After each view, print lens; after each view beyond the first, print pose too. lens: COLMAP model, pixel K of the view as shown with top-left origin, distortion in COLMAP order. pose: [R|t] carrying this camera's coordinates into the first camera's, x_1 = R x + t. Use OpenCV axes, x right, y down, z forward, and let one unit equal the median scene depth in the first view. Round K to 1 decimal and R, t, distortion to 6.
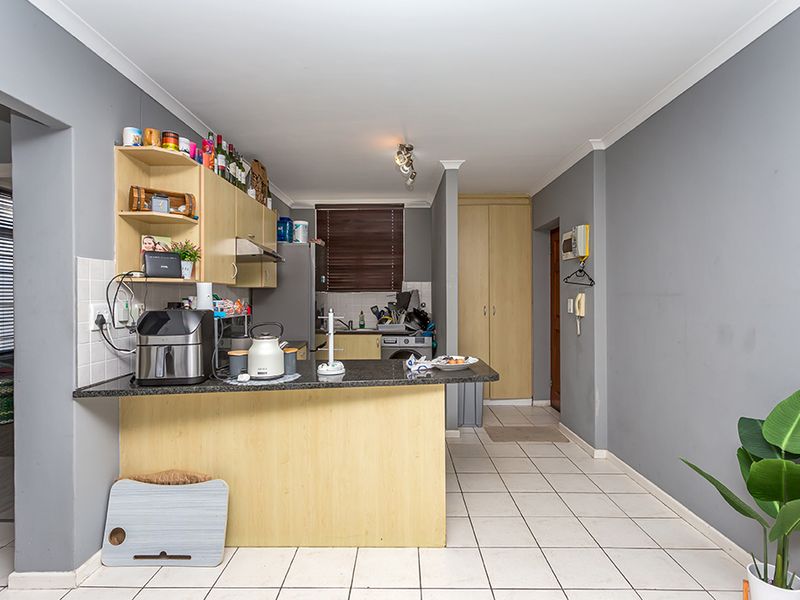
lens RADIAL K [[422.1, 0, 408.3], [0, 422.1, 298.0], [0, 0, 1]] dist [-0.009394, 0.000929]
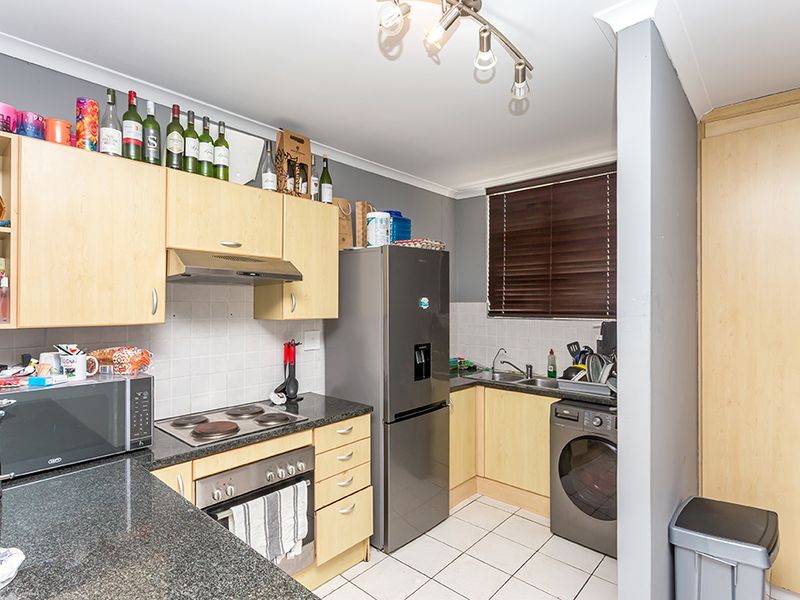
lens RADIAL K [[433.3, 0, 400.0], [0, 433.3, 300.0], [0, 0, 1]] dist [-0.001759, 0.000307]
pose [[0.745436, -0.001669, -0.666575, 0.165609], [-0.007055, 0.999921, -0.010394, -0.036813], [0.666540, 0.012451, 0.745366, 0.444169]]
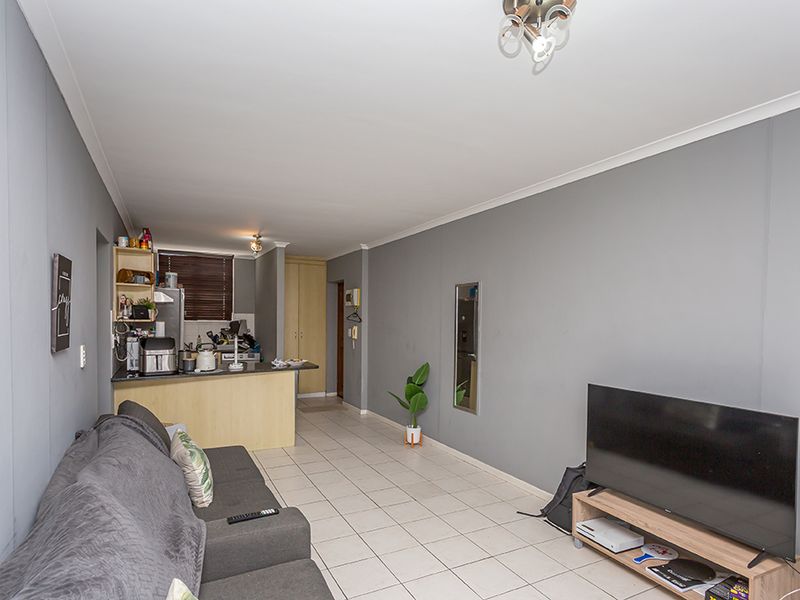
lens RADIAL K [[451.2, 0, 399.6], [0, 451.2, 330.9], [0, 0, 1]] dist [-0.012997, -0.000208]
pose [[0.889412, 0.002009, 0.457103, -0.224290], [-0.015179, 0.999569, 0.025141, -0.030620], [-0.456855, -0.029299, 0.889059, -0.594962]]
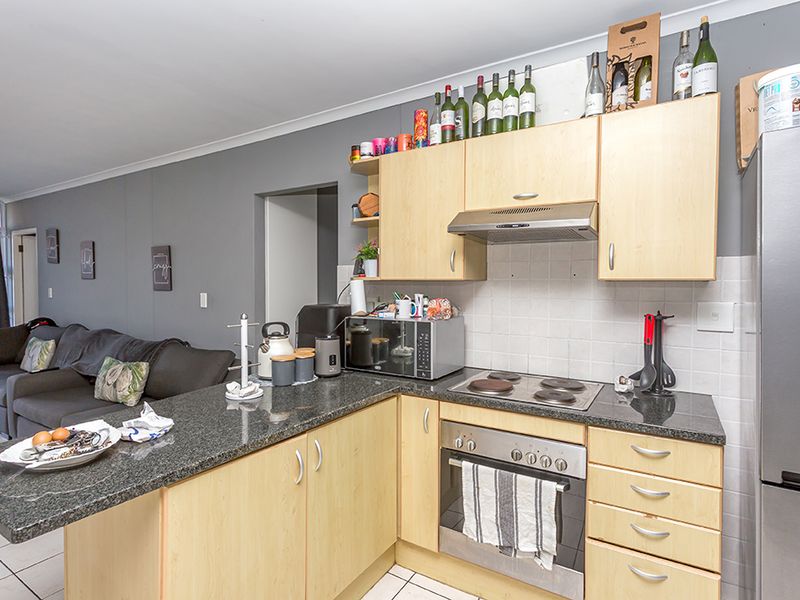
lens RADIAL K [[422.1, 0, 408.3], [0, 422.1, 298.0], [0, 0, 1]] dist [-0.009394, 0.000929]
pose [[-0.532381, 0.029676, -0.845984, 0.140727], [-0.005632, 0.999239, 0.038597, -0.016761], [0.846486, 0.025313, -0.531809, 0.764439]]
